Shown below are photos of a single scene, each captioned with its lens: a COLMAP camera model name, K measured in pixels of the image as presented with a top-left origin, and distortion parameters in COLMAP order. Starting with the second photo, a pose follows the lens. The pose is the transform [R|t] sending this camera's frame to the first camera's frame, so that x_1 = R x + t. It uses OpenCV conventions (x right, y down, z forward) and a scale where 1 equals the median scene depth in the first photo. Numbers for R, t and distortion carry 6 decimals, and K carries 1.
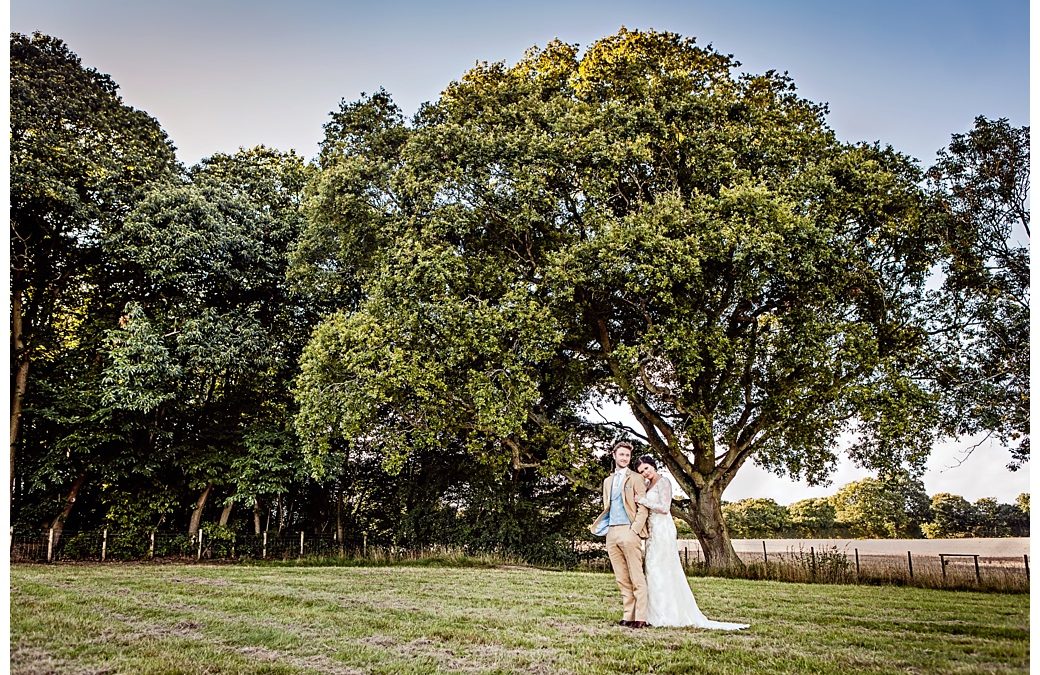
lens RADIAL K [[974.7, 0, 521.5], [0, 974.7, 339.2], [0, 0, 1]] dist [0.003303, 0.000000]
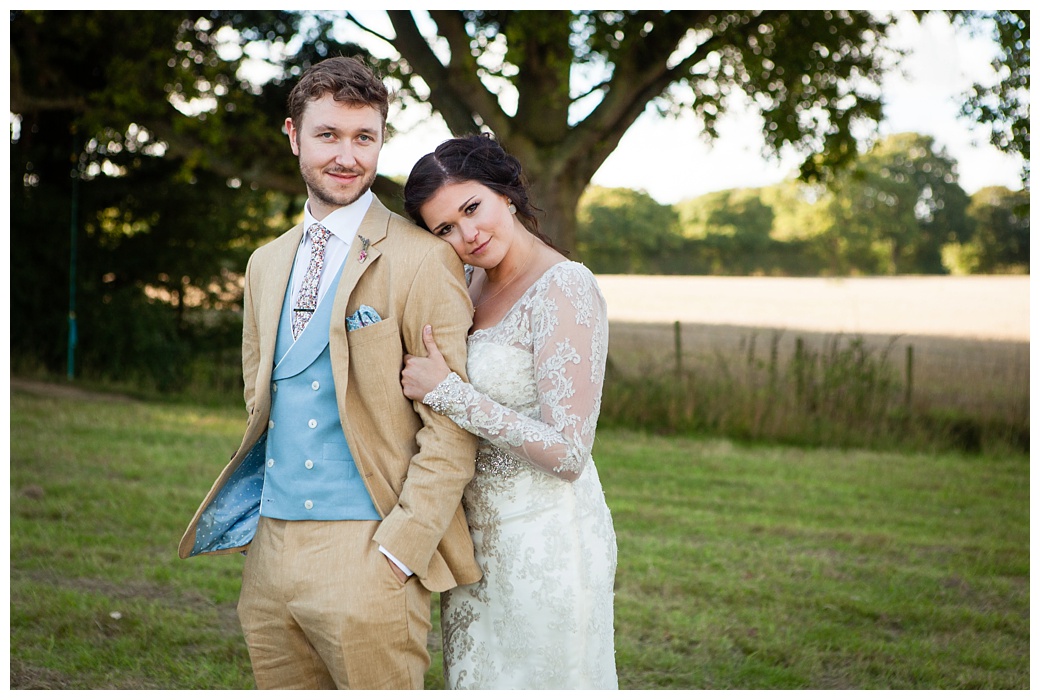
lens RADIAL K [[2123.4, 0, 521.3], [0, 2123.4, 348.9], [0, 0, 1]] dist [-0.003027, 0.000000]
pose [[0.979667, 0.013496, 0.200174, 0.056184], [-0.062207, 0.968996, 0.239116, 0.060429], [-0.190741, -0.246706, 0.950134, 0.597820]]
